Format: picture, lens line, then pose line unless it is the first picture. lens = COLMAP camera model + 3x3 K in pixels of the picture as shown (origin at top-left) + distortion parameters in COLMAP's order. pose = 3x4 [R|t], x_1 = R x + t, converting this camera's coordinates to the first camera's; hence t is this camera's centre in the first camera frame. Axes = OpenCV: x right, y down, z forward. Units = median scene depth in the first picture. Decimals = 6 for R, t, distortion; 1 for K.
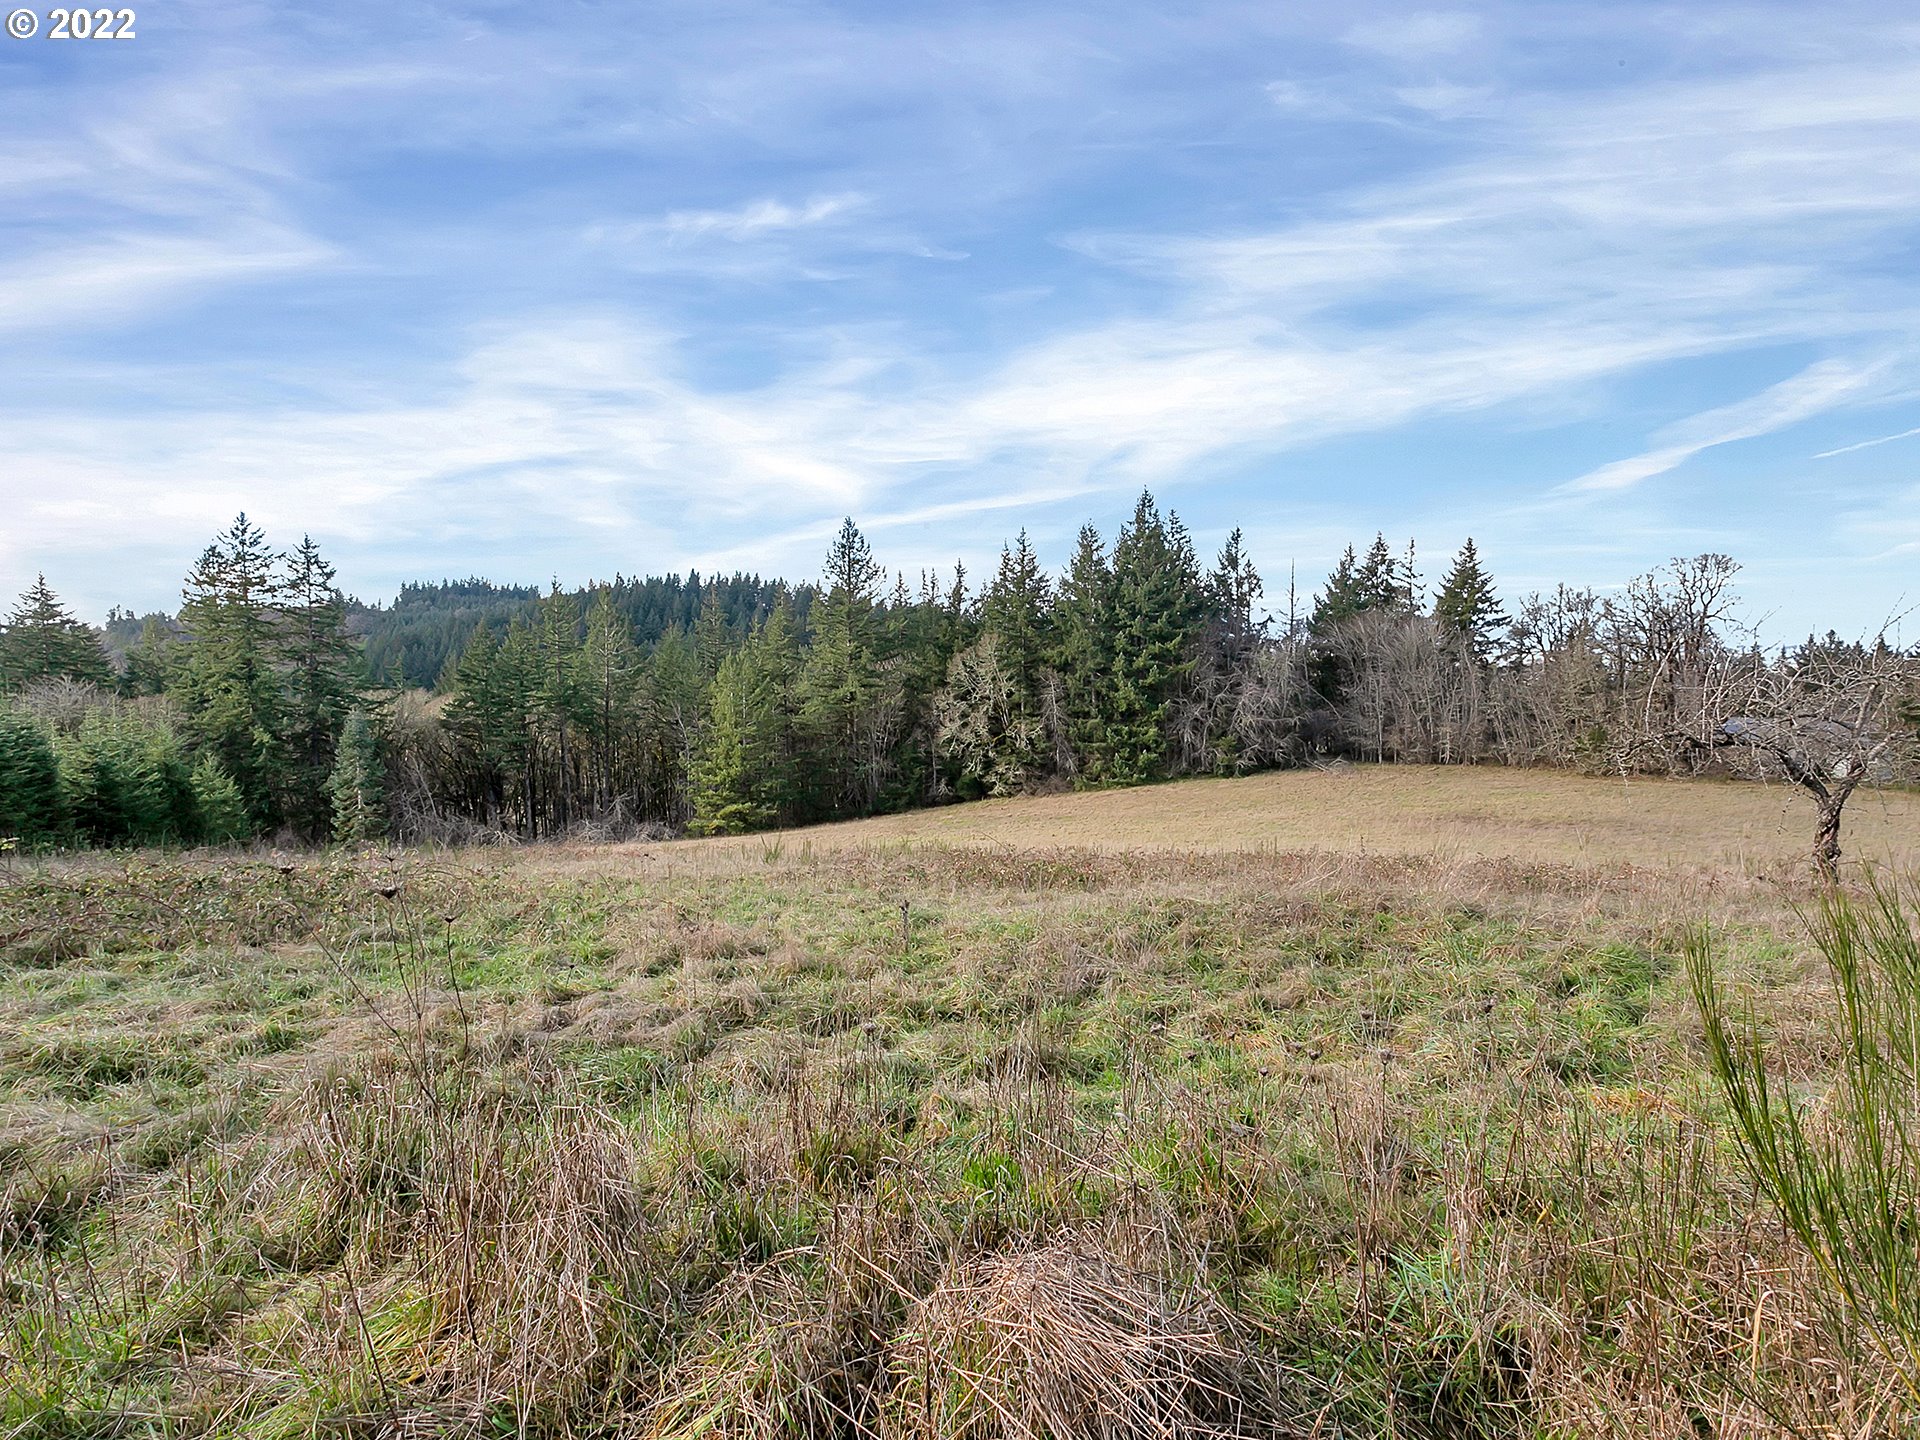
lens RADIAL K [[1014.1, 0, 932.3], [0, 1014.1, 717.7], [0, 0, 1]] dist [0.030037, -0.010399]
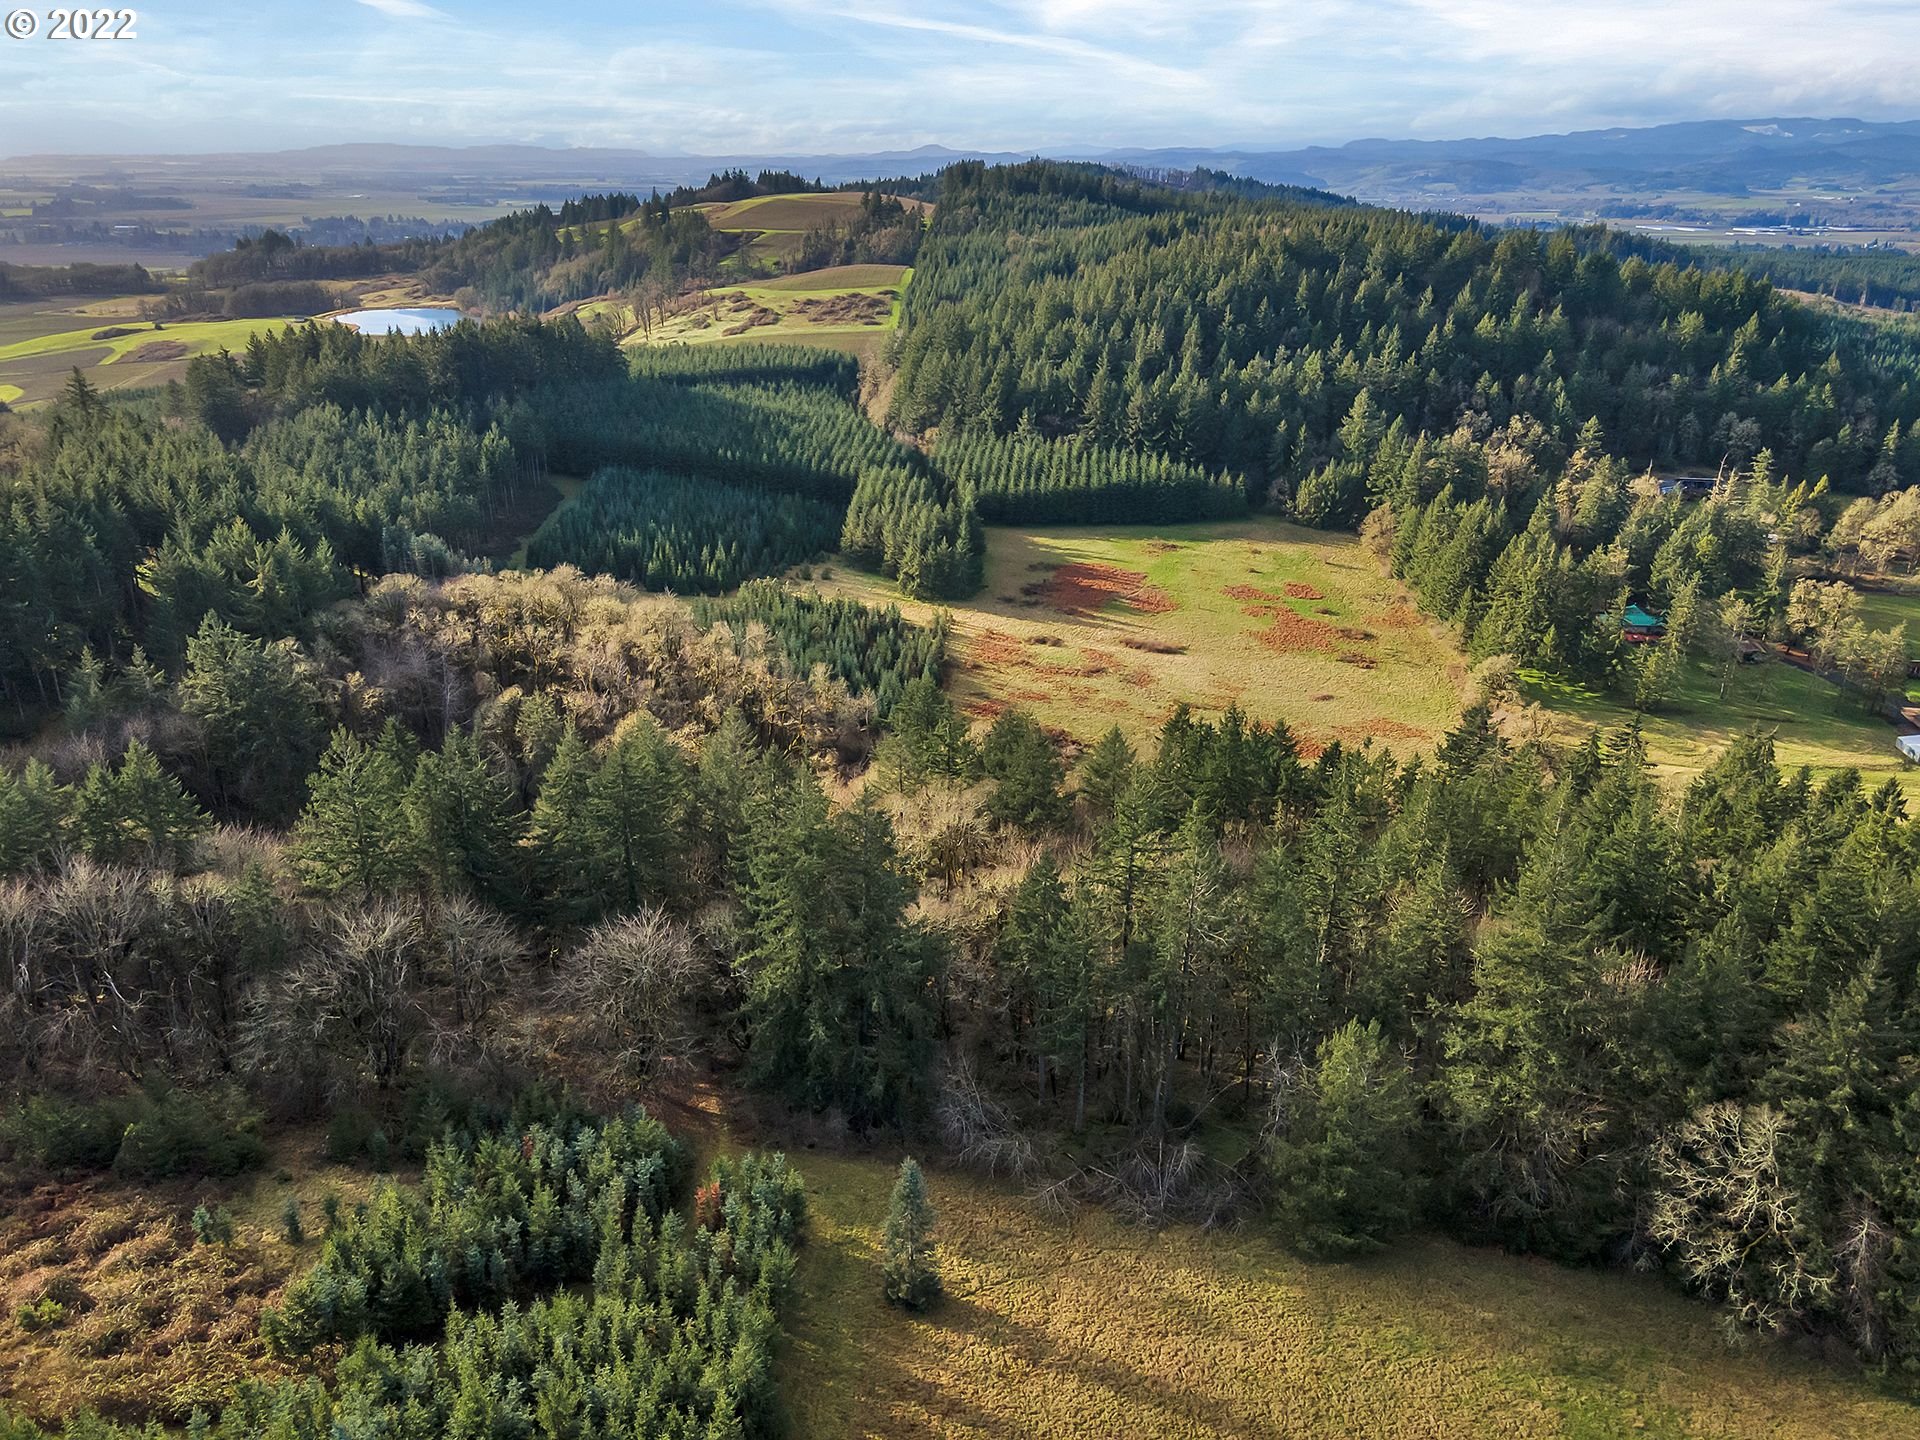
lens RADIAL K [[1400.1, 0, 943.7], [0, 1400.1, 728.5], [0, 0, 1]] dist [0.028249, 0.025049]
pose [[0.888986, 0.190087, -0.416619, -0.082579], [-0.053879, 0.946875, 0.317056, -0.578590], [0.454754, -0.259411, 0.852000, 0.058450]]
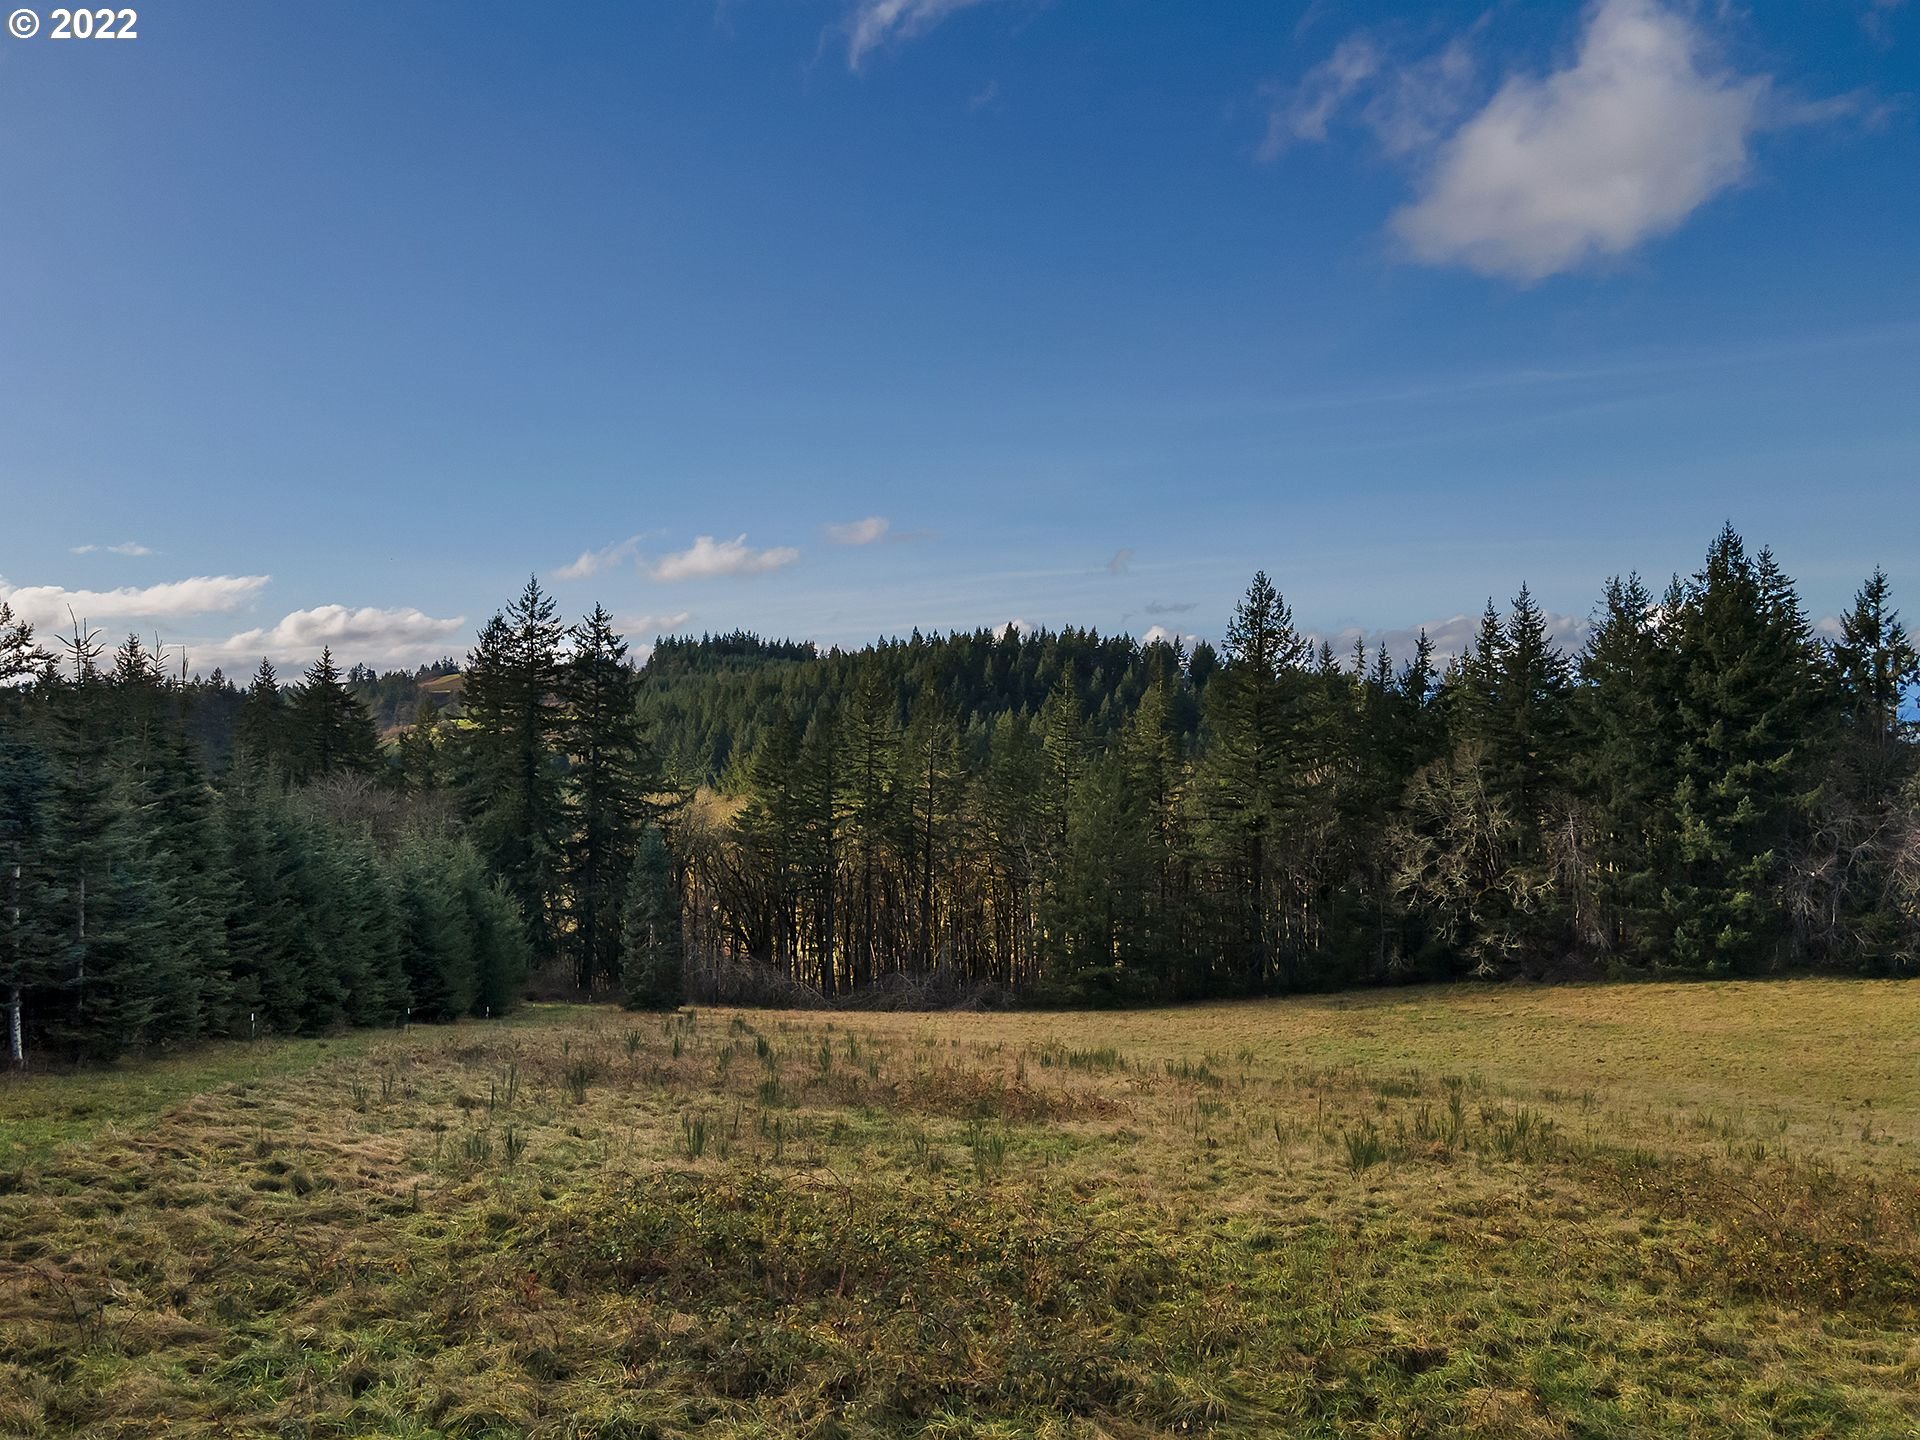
lens RADIAL K [[1400.1, 0, 948.5], [0, 1400.1, 722.8], [0, 0, 1]] dist [0.028249, 0.025049]
pose [[0.964612, 0.019188, -0.262973, -0.035609], [-0.037339, 0.997238, -0.064197, -0.019772], [0.261015, 0.071744, 0.962665, -0.013702]]
